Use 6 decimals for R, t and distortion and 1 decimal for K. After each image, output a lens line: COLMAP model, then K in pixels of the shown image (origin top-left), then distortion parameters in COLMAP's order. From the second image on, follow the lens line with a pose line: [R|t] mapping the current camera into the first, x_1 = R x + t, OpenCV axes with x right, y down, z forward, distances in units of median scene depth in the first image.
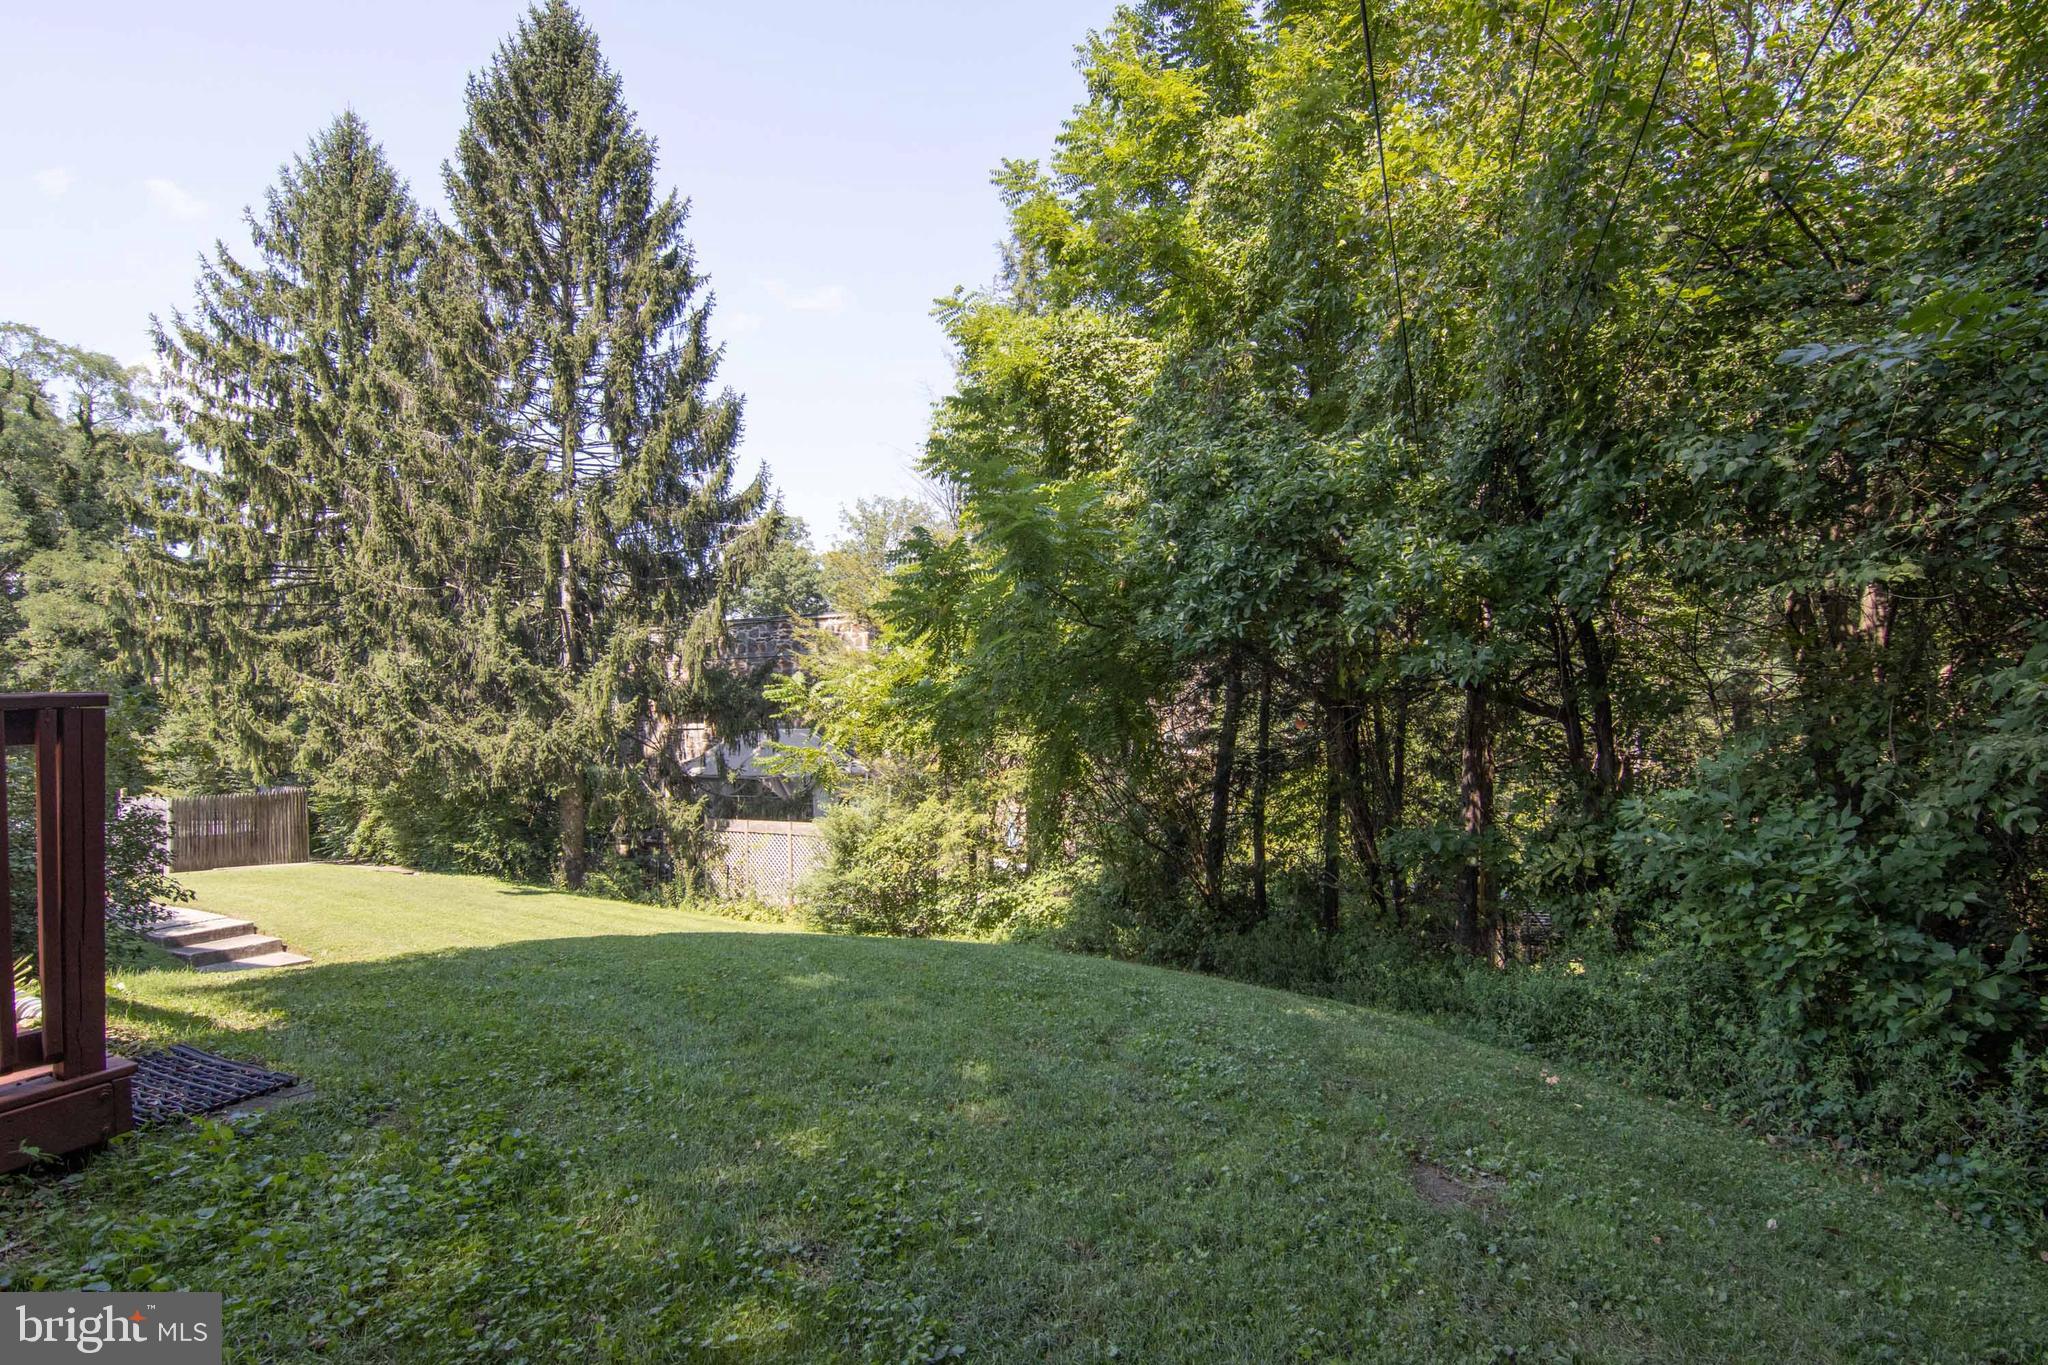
lens RADIAL K [[1055.9, 0, 1019.3], [0, 1055.9, 706.1], [0, 0, 1]] dist [0.010770, -0.014093]
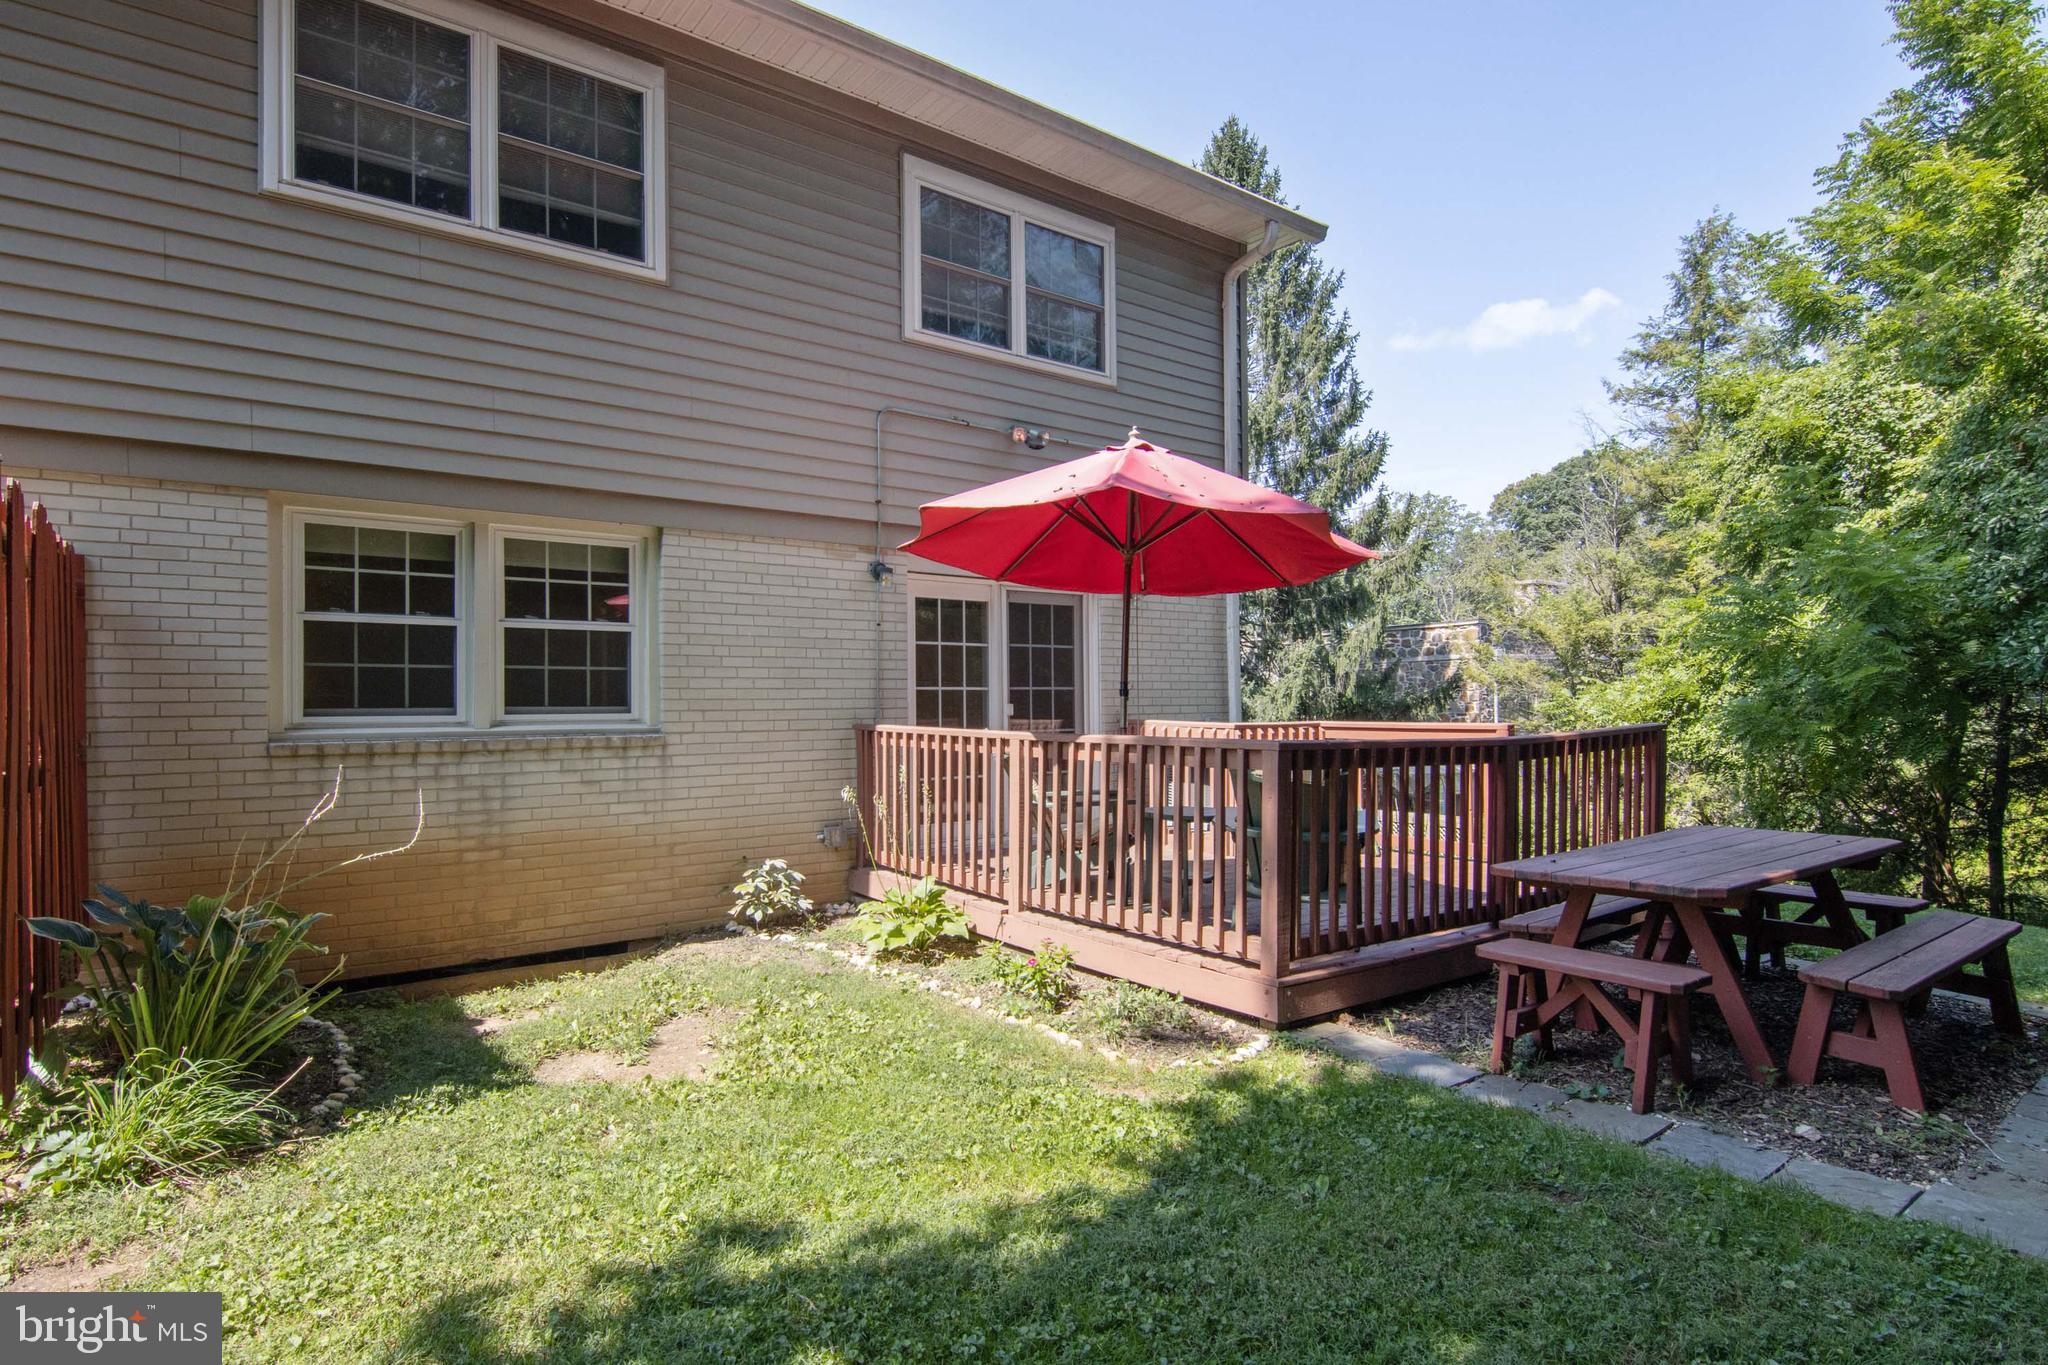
lens RADIAL K [[1055.9, 0, 1019.3], [0, 1055.9, 706.1], [0, 0, 1]] dist [0.010770, -0.014093]
pose [[0.904840, 0.012183, -0.425577, -0.154426], [-0.010814, 0.999926, 0.005633, -0.007027], [0.425614, -0.000495, 0.904905, -0.232237]]
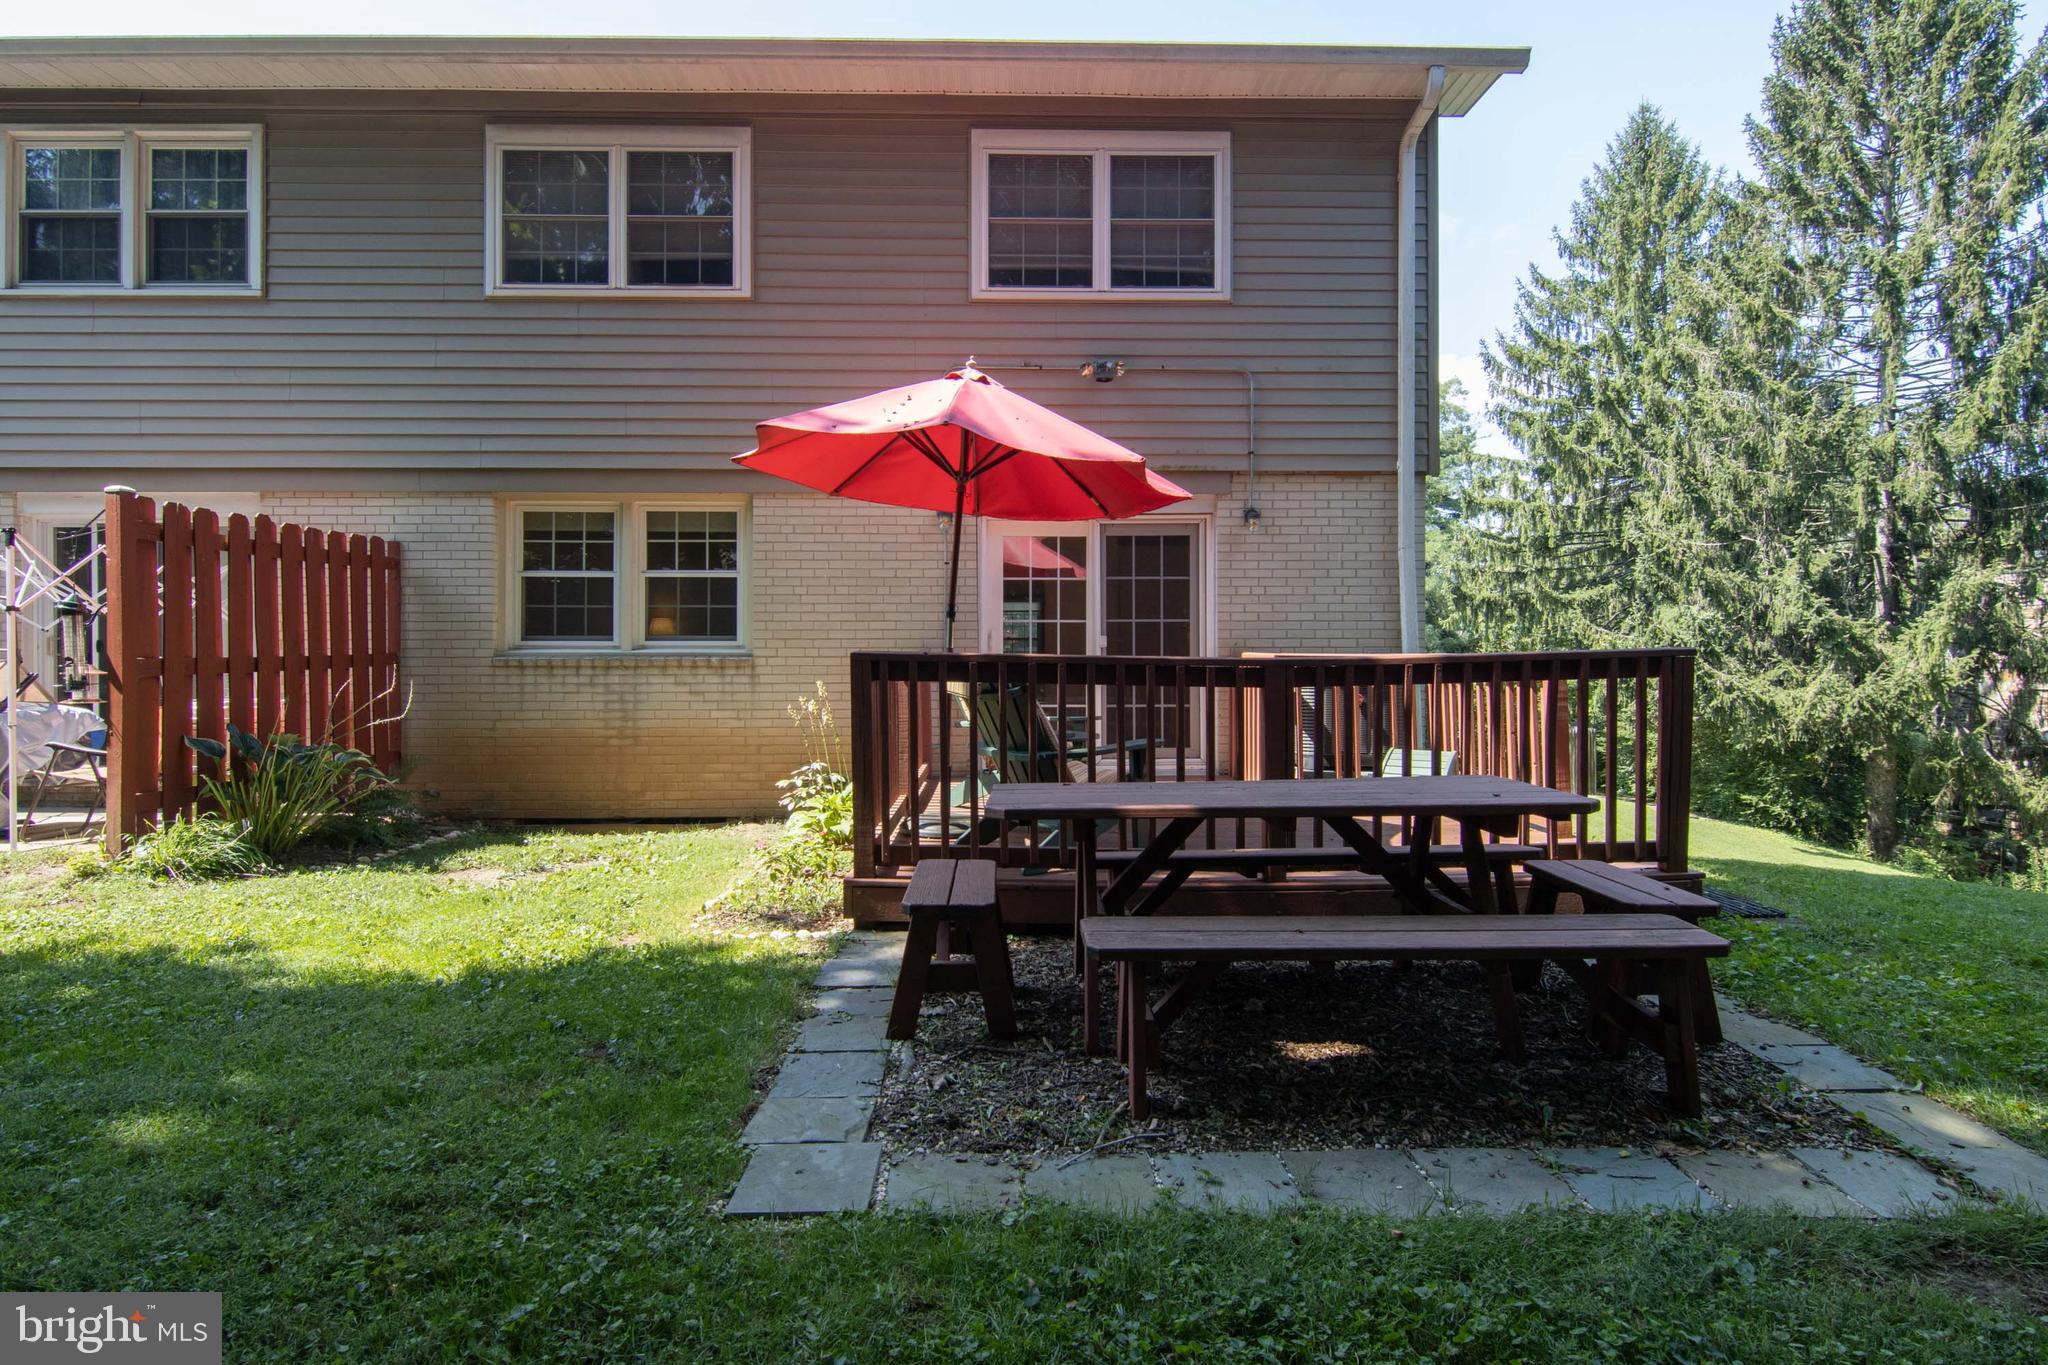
lens RADIAL K [[1050.5, 0, 1018.9], [0, 1050.5, 665.1], [0, 0, 1]] dist [0.015381, -0.010948]
pose [[0.484107, 0.018405, -0.874815, 0.010582], [-0.011700, 0.999826, 0.014561, 0.000337], [0.874931, 0.003186, 0.484238, -0.094792]]
